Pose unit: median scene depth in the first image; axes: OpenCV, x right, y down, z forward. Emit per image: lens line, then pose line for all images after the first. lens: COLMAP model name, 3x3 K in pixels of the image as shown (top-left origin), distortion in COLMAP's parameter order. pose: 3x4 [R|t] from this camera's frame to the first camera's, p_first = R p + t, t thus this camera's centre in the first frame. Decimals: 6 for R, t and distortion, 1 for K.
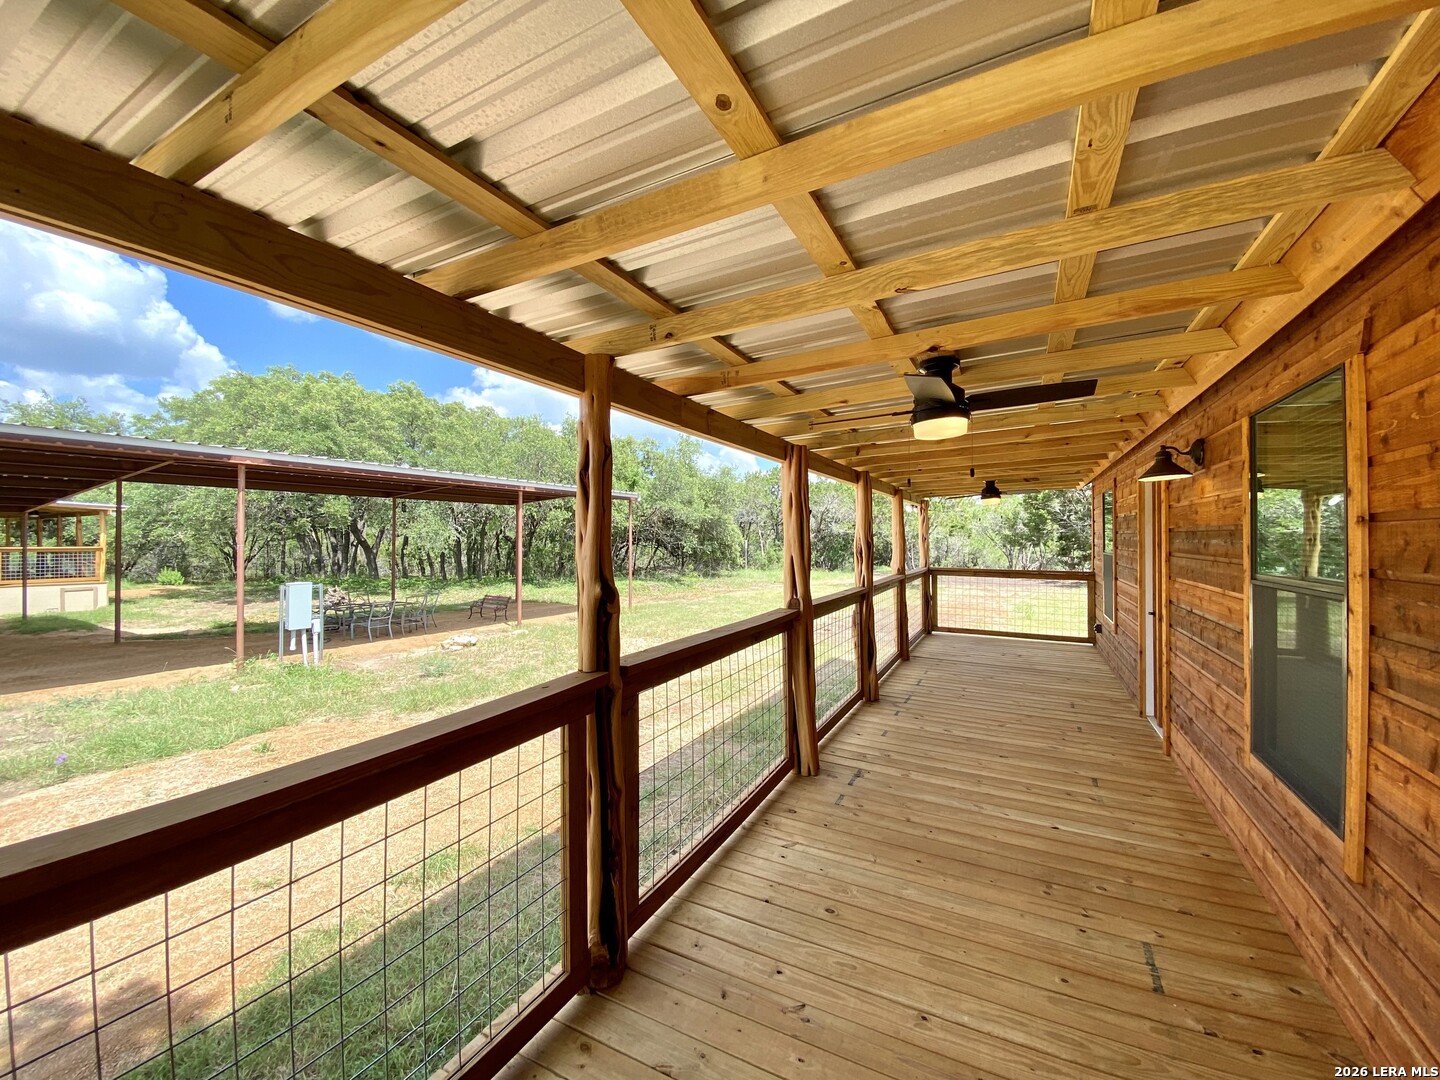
lens RADIAL K [[583.2, 0, 720.0], [0, 583.2, 540.0], [0, 0, 1]] dist [-0.000001, -0.008970]
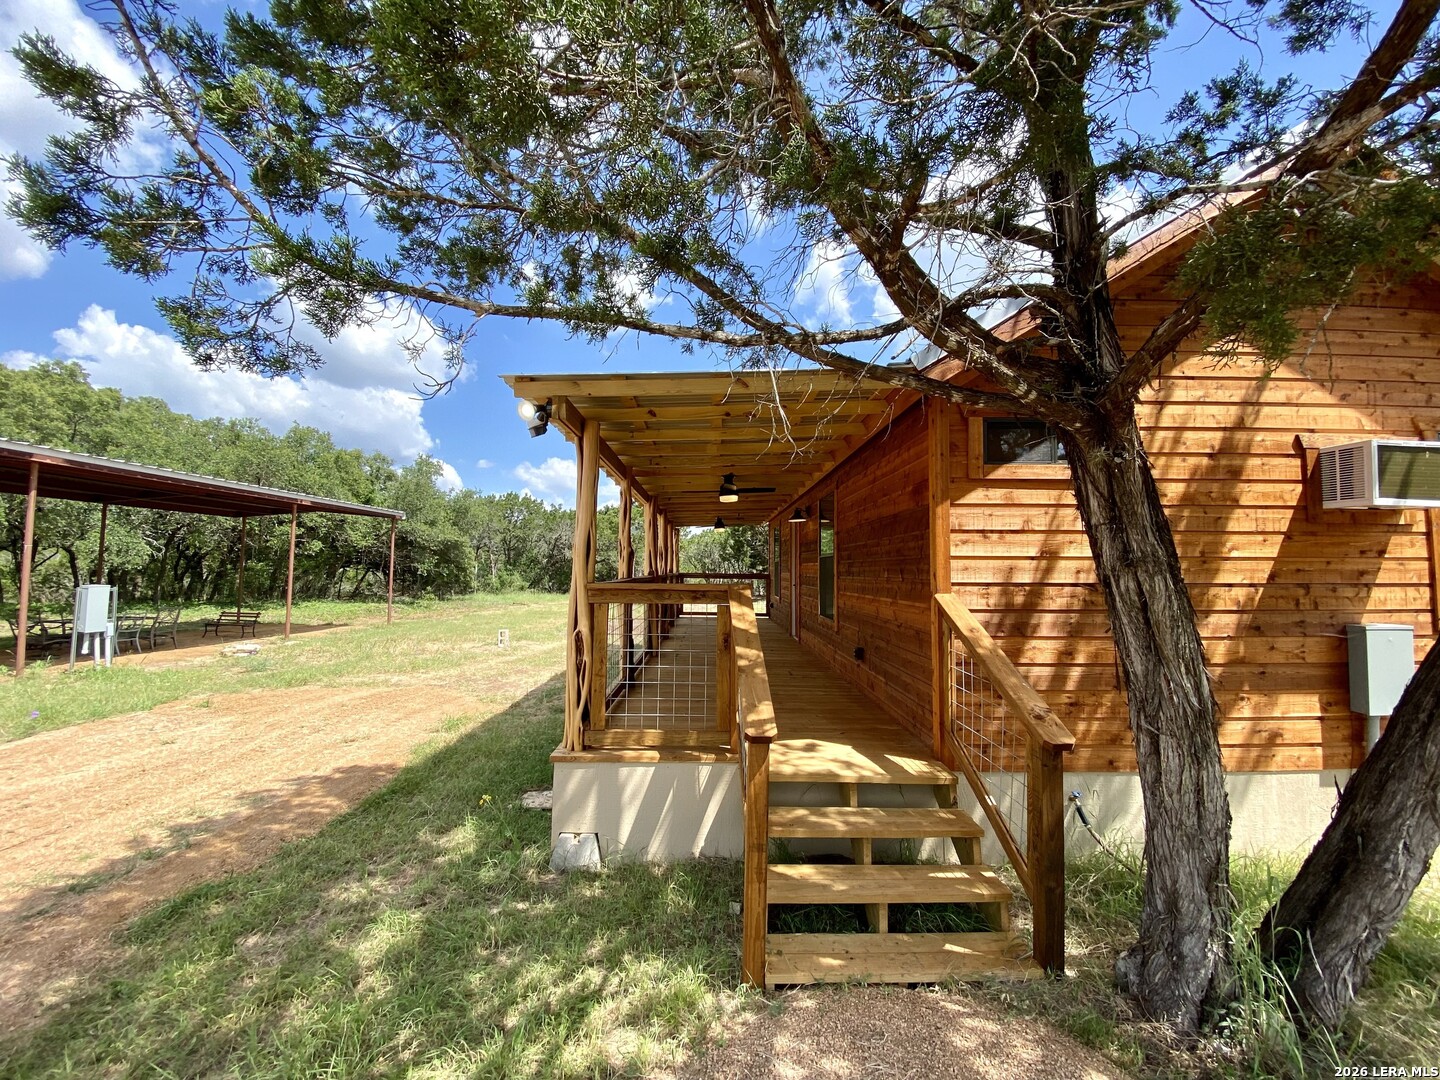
lens RADIAL K [[588.4, 0, 715.6], [0, 588.4, 532.2], [0, 0, 1]] dist [0.045121, -0.031540]
pose [[0.882945, 0.039203, 0.467836, -0.269935], [-0.007828, 0.997598, -0.068822, 0.044813], [-0.469410, 0.057104, 0.881132, -0.393847]]
